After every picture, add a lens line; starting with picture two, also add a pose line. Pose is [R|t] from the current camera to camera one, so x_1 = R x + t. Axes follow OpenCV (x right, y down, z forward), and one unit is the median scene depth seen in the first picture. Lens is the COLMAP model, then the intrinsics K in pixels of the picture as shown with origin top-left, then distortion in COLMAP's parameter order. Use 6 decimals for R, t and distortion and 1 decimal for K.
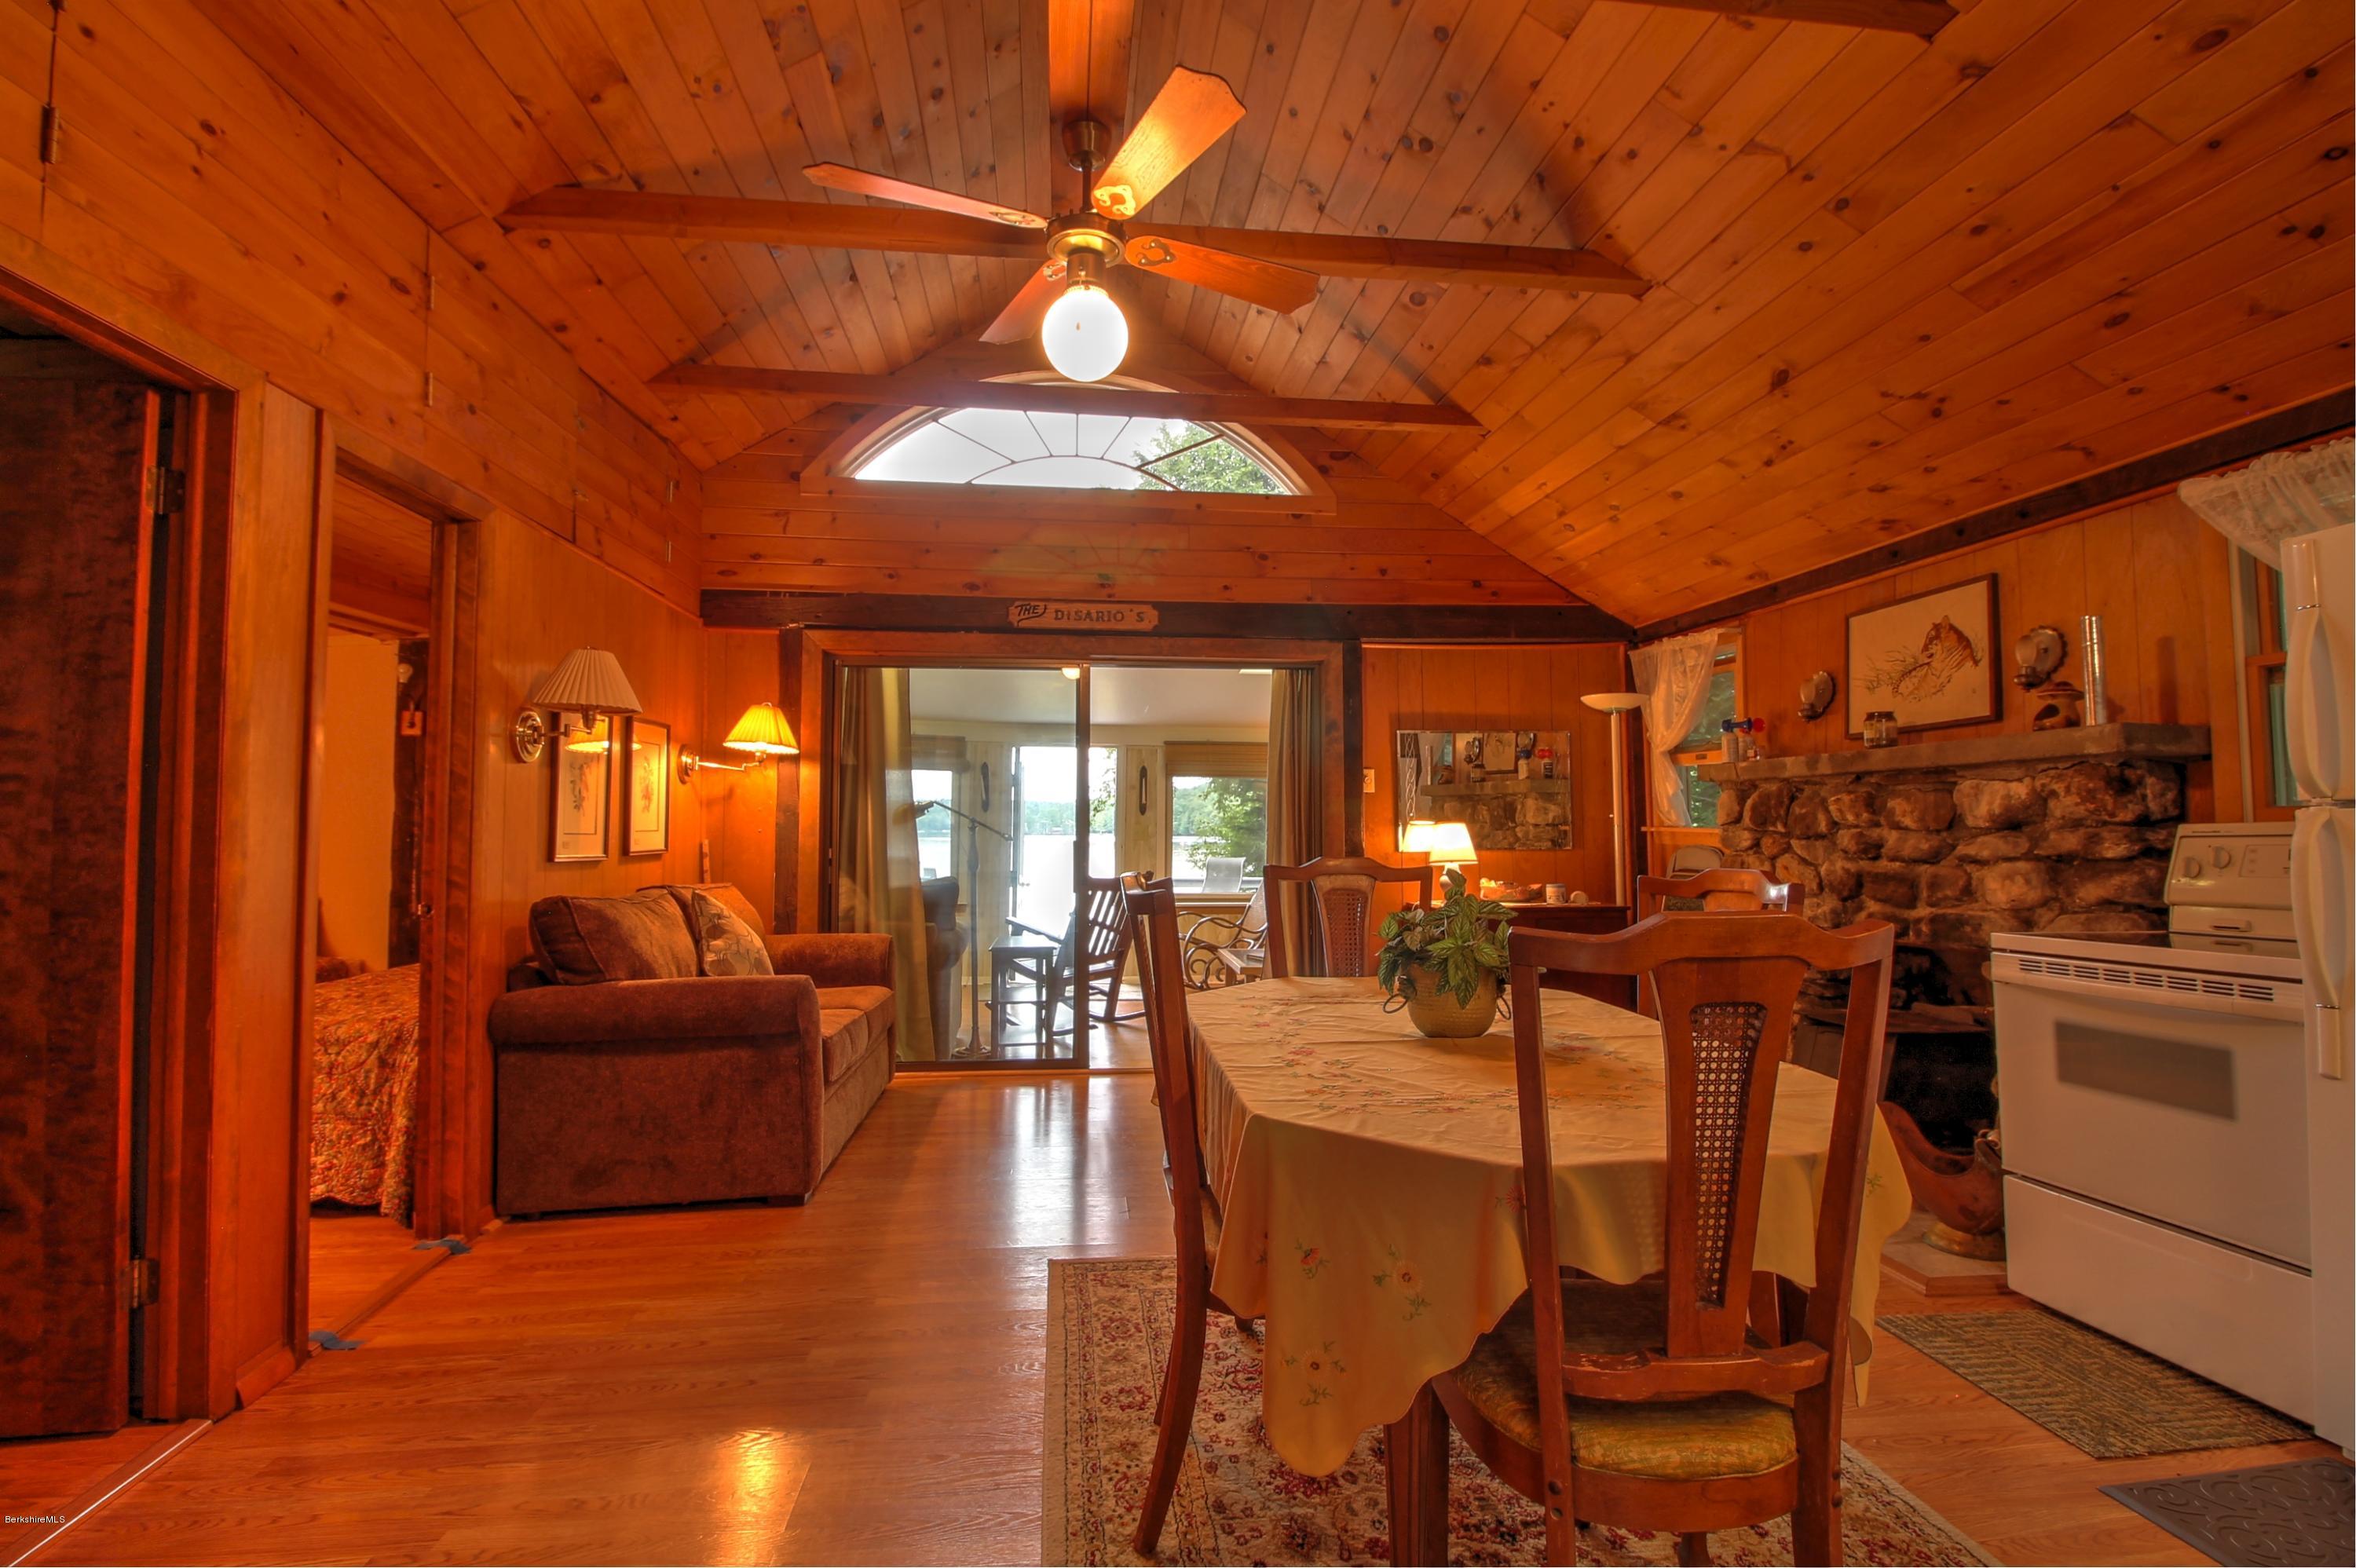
lens RADIAL K [[1109.2, 0, 1189.2], [0, 1109.2, 754.8], [0, 0, 1]] dist [-0.000946, -0.012227]
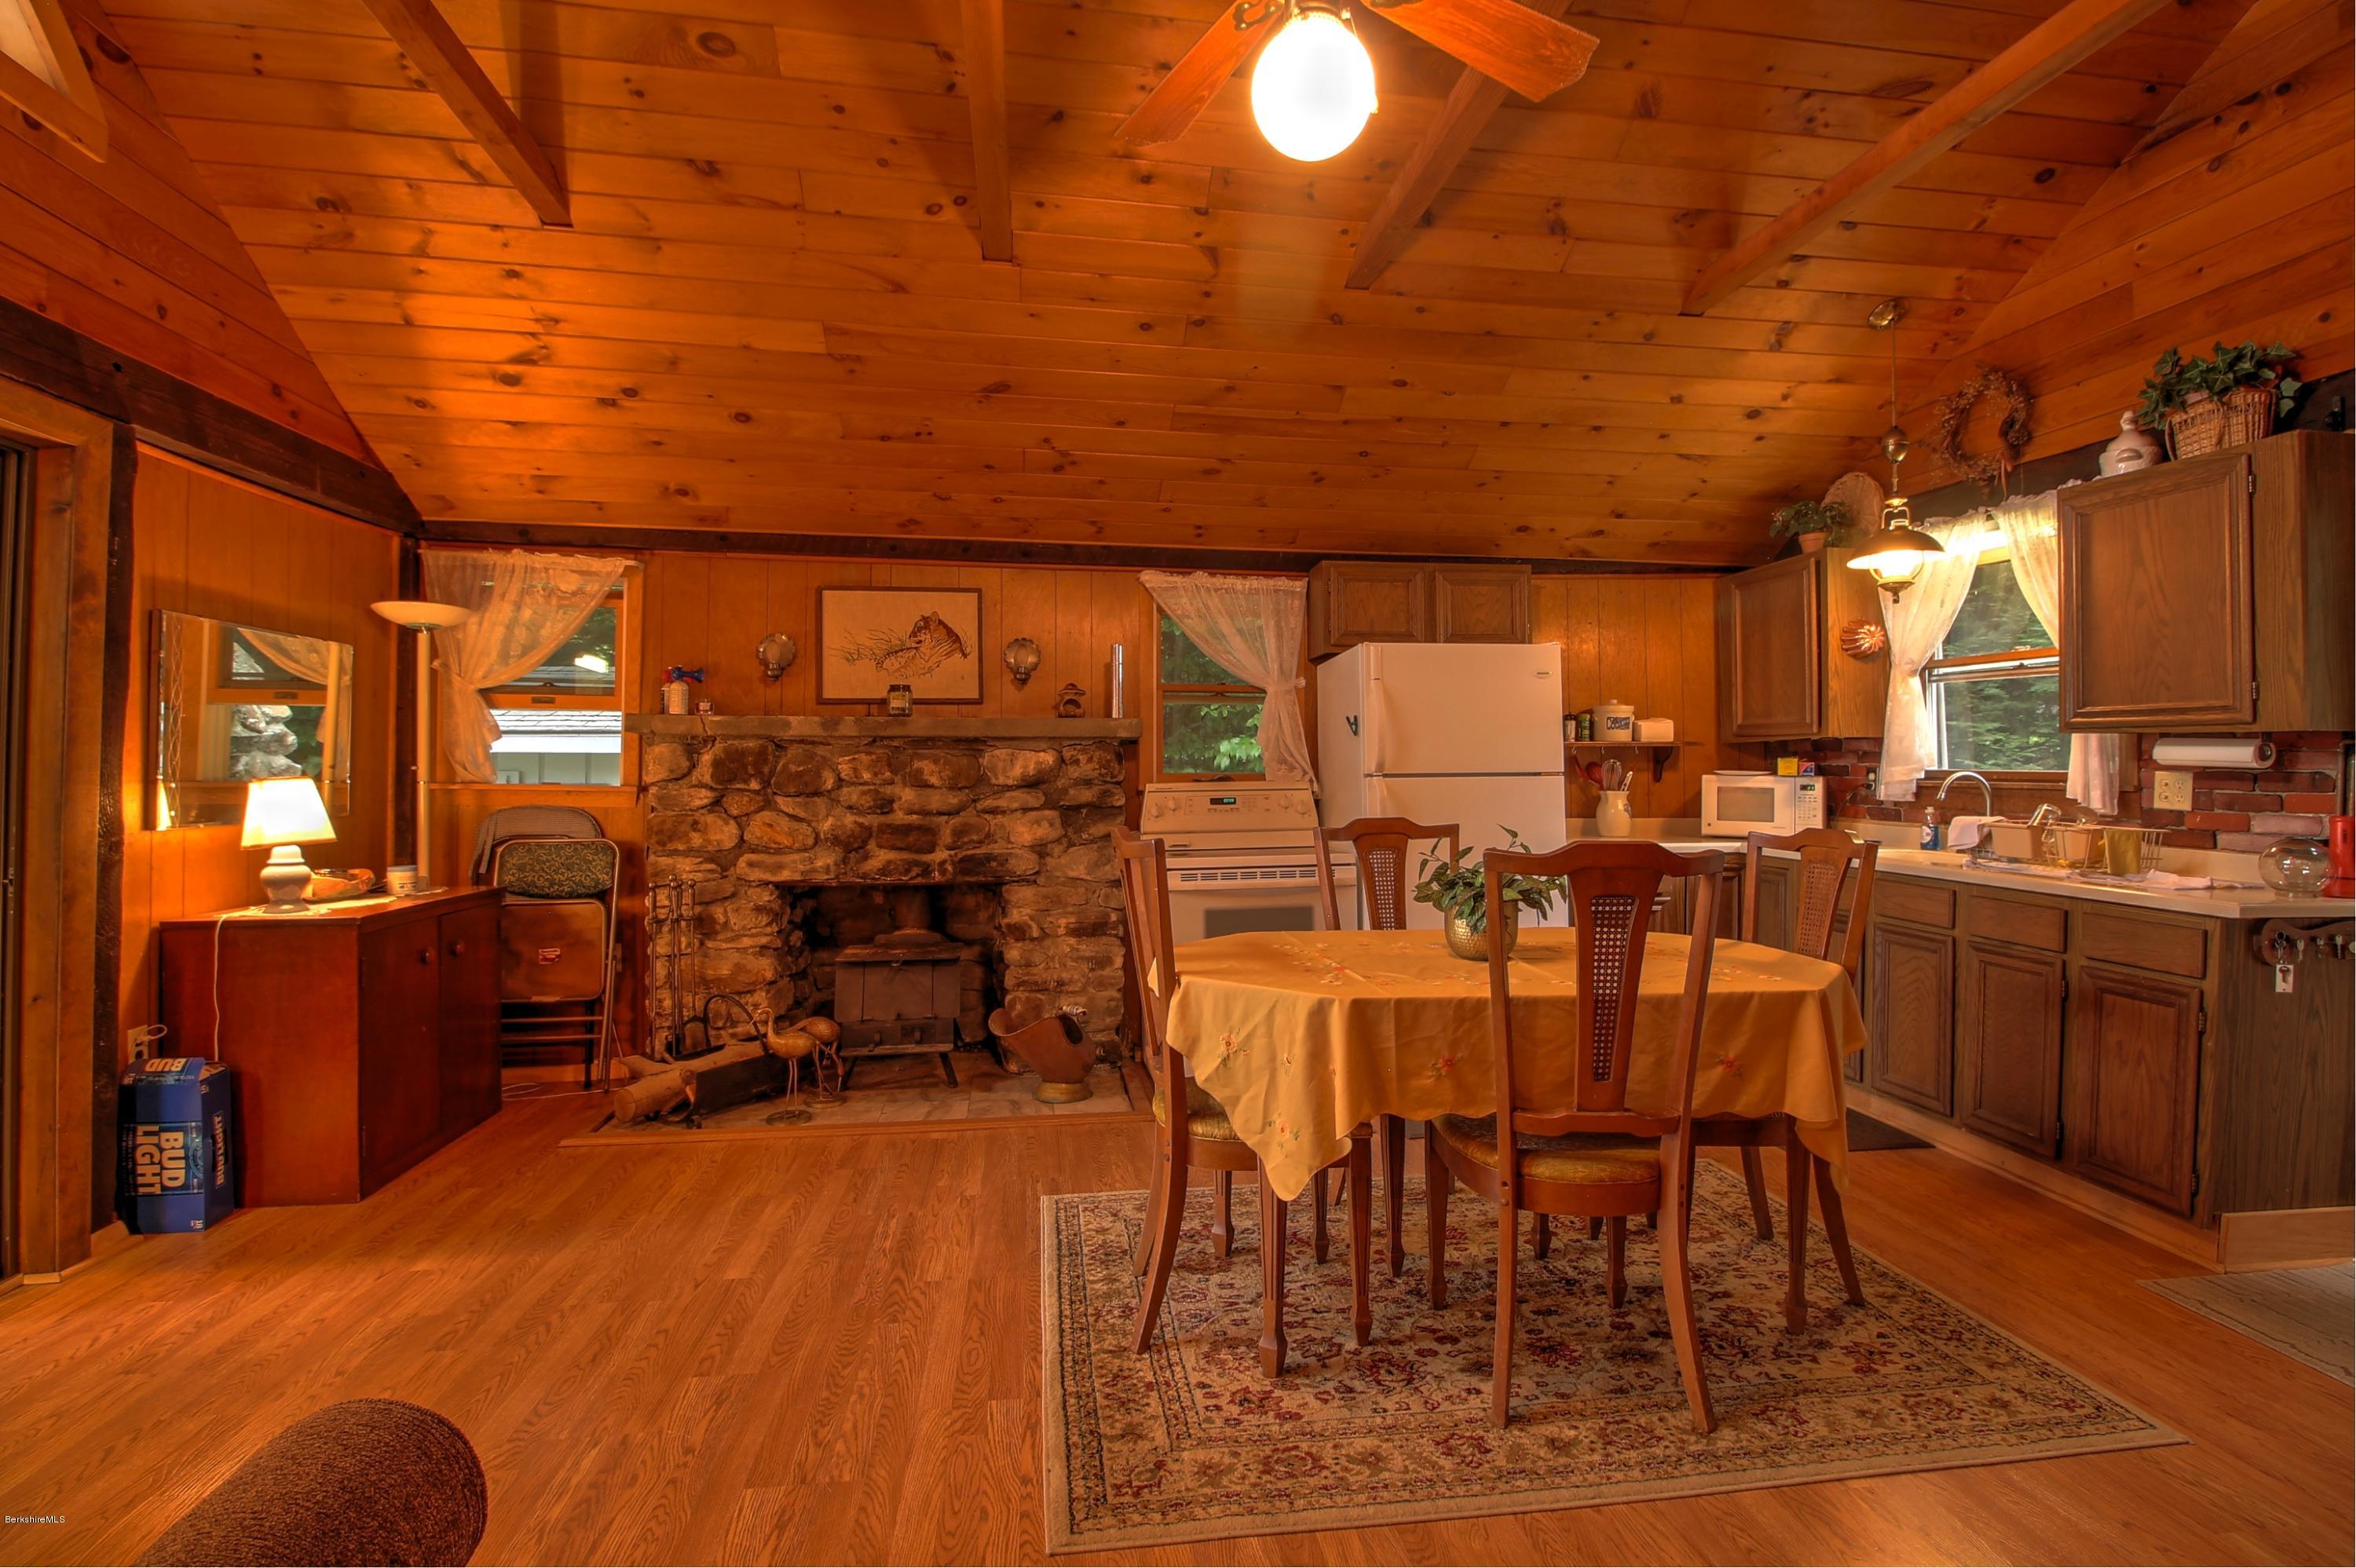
lens RADIAL K [[1109.2, 0, 1189.2], [0, 1109.2, 754.8], [0, 0, 1]] dist [-0.000946, -0.012227]
pose [[-0.037397, 0.022379, 0.999050, -0.554098], [-0.067338, 0.997420, -0.024863, 0.043808], [-0.997029, -0.068204, -0.035794, 0.766202]]
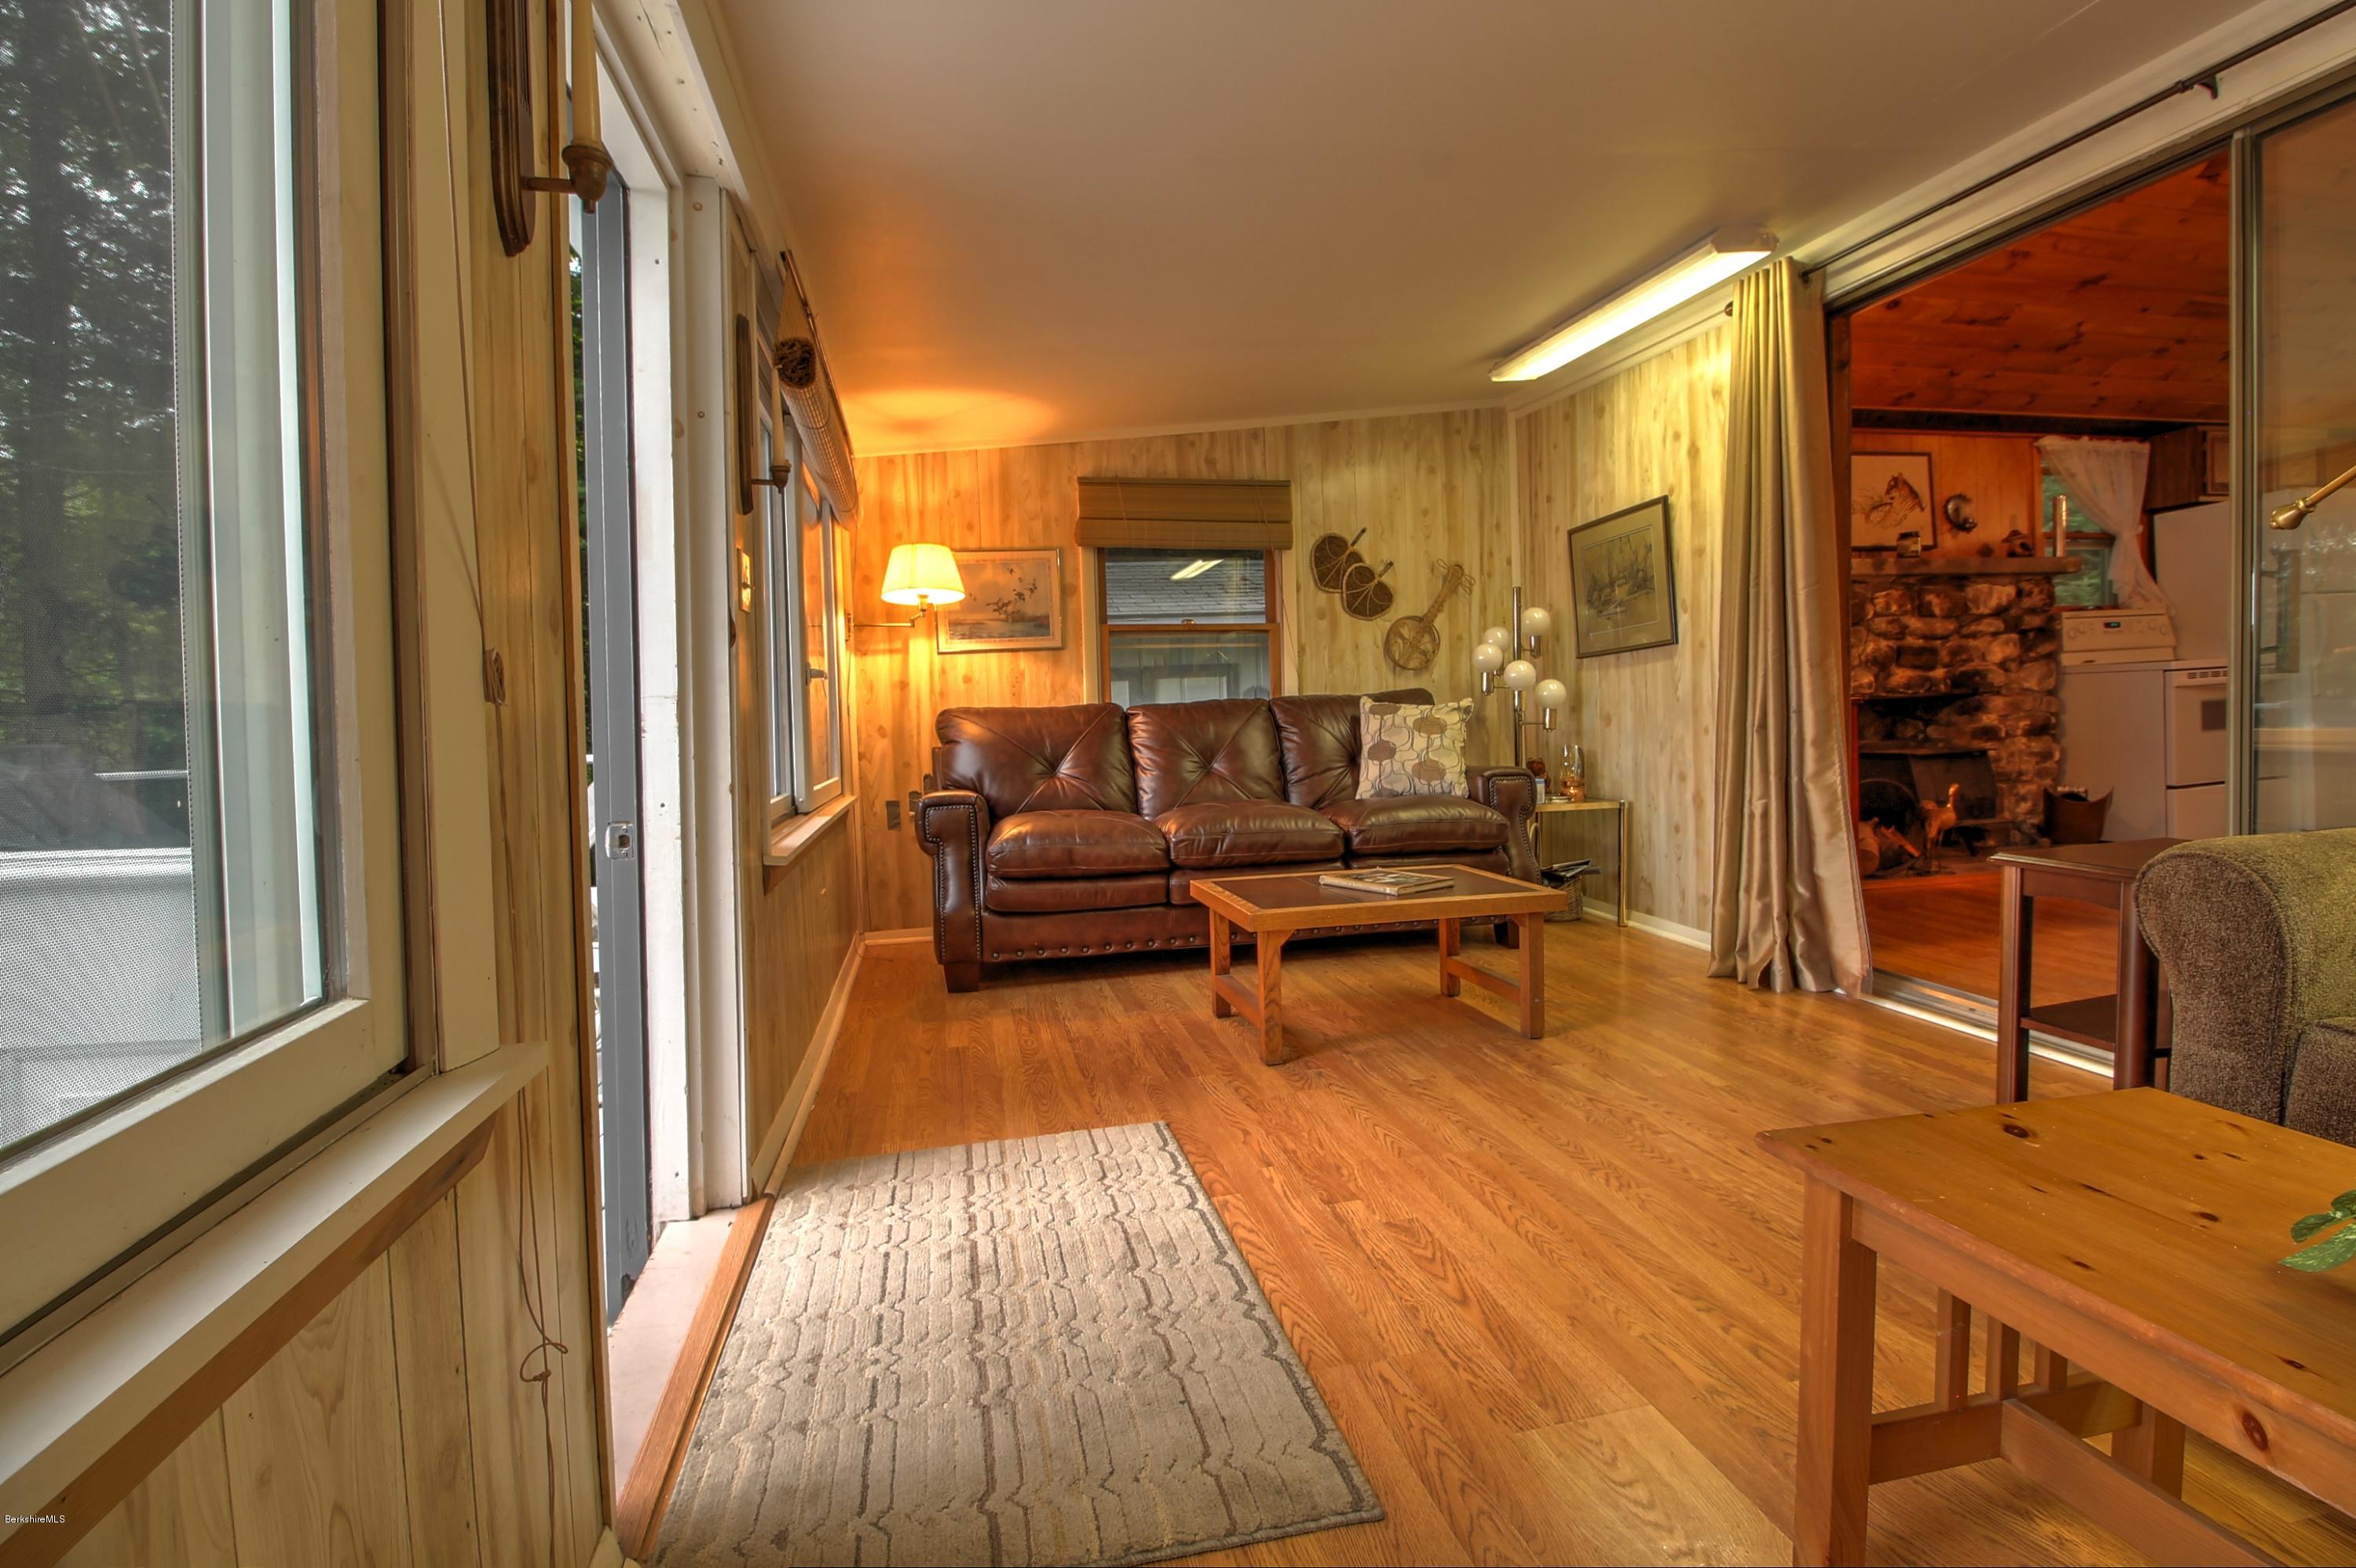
lens RADIAL K [[1109.2, 0, 1189.2], [0, 1109.2, 754.8], [0, 0, 1]] dist [-0.000946, -0.012227]
pose [[-0.107087, -0.043063, 0.993317, -0.693183], [-0.028932, 0.998773, 0.040180, 0.218171], [-0.993829, -0.024435, -0.108201, 2.117876]]
